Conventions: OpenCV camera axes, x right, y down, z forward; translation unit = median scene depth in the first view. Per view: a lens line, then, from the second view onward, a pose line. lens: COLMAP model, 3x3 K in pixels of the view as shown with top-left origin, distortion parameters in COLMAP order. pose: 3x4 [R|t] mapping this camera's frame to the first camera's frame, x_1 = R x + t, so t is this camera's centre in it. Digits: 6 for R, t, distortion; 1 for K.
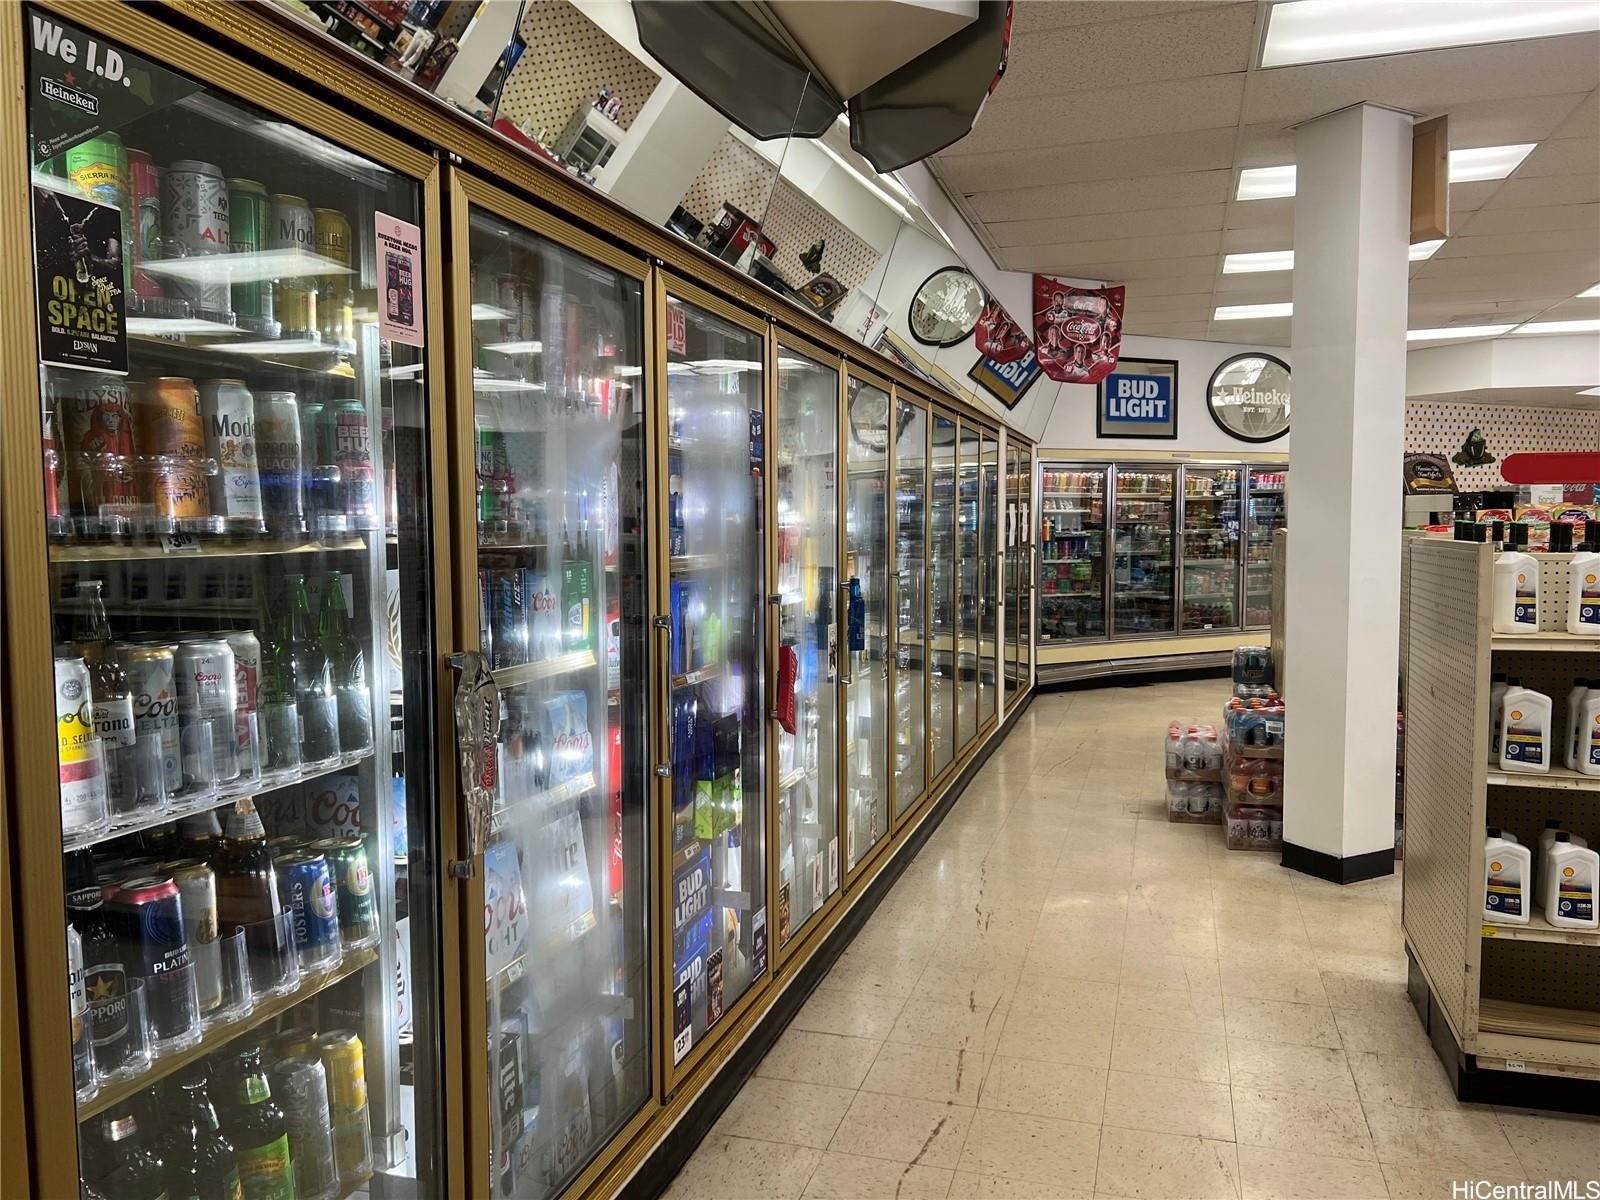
lens RADIAL K [[1197.0, 0, 796.2], [0, 1197.0, 600.8], [0, 0, 1]] dist [0.059085, -0.067846]
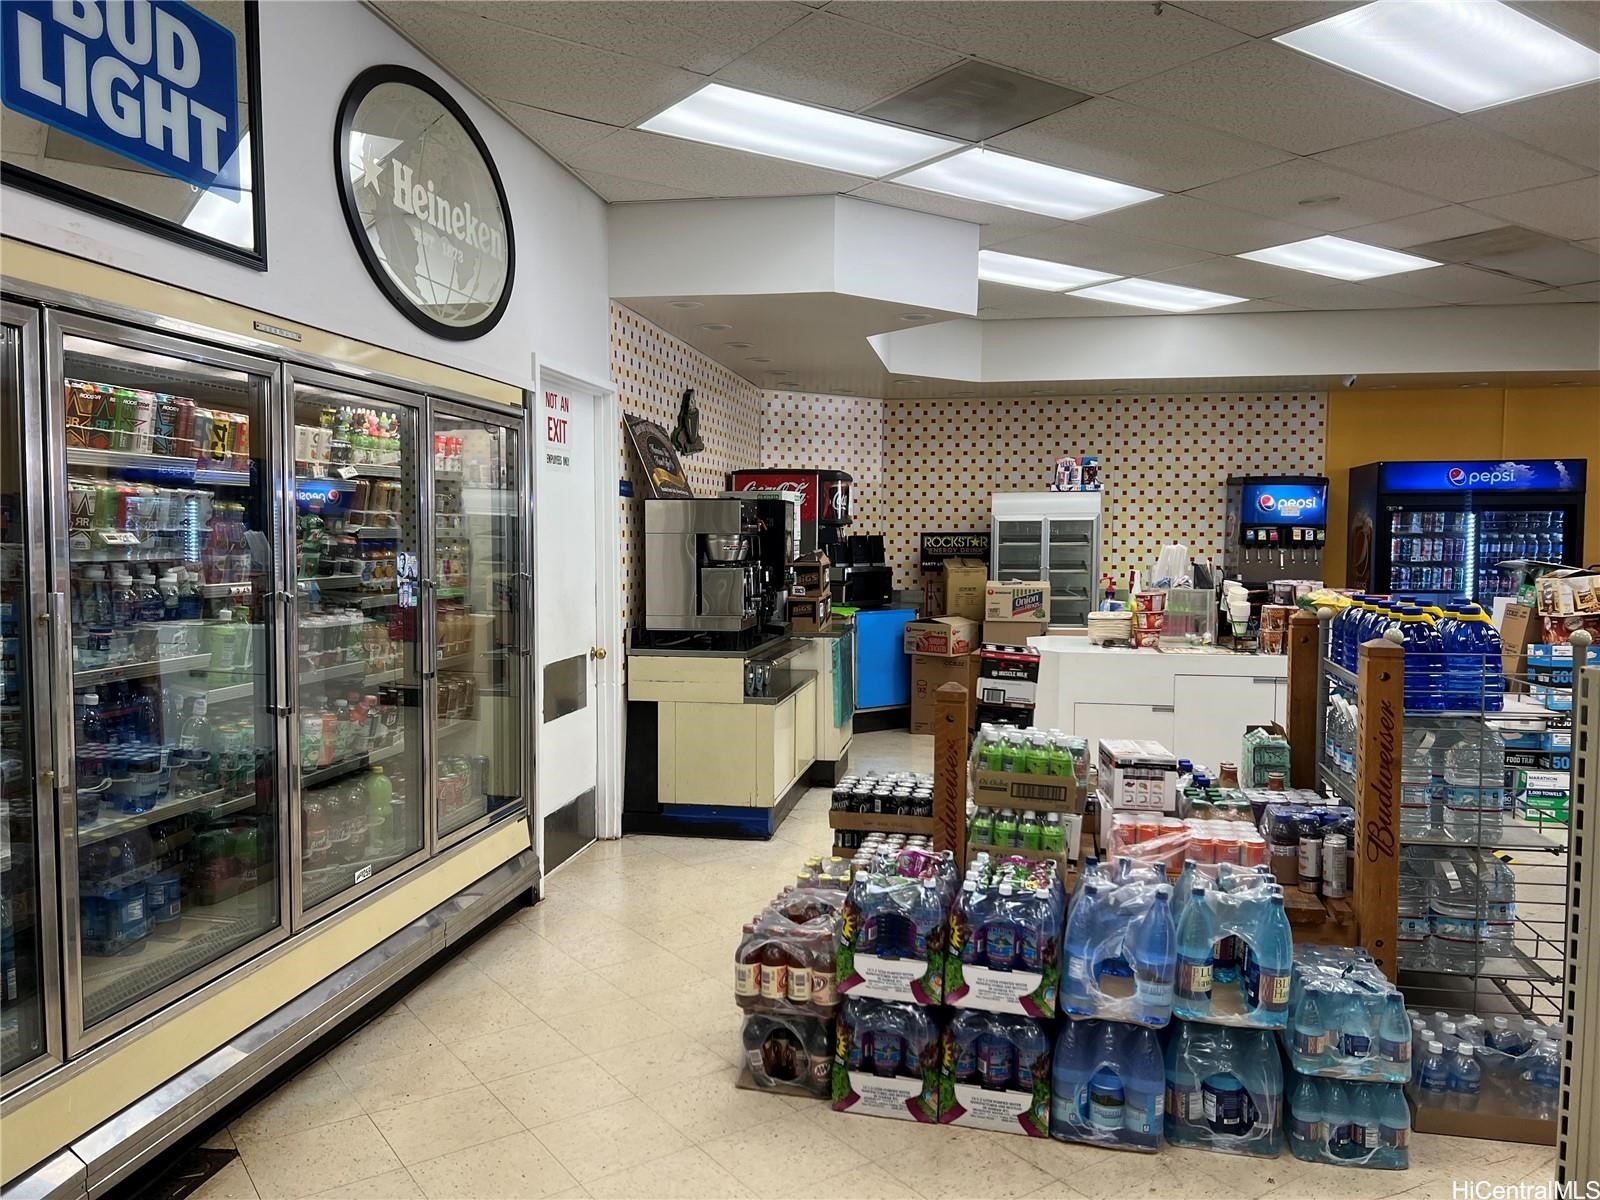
lens RADIAL K [[1197.0, 0, 797.8], [0, 1197.0, 609.4], [0, 0, 1]] dist [0.059085, -0.067846]
pose [[0.602453, -0.042755, 0.797008, 0.160652], [0.047328, 0.998721, 0.017801, -0.053046], [-0.796750, 0.026996, 0.603706, 0.732976]]
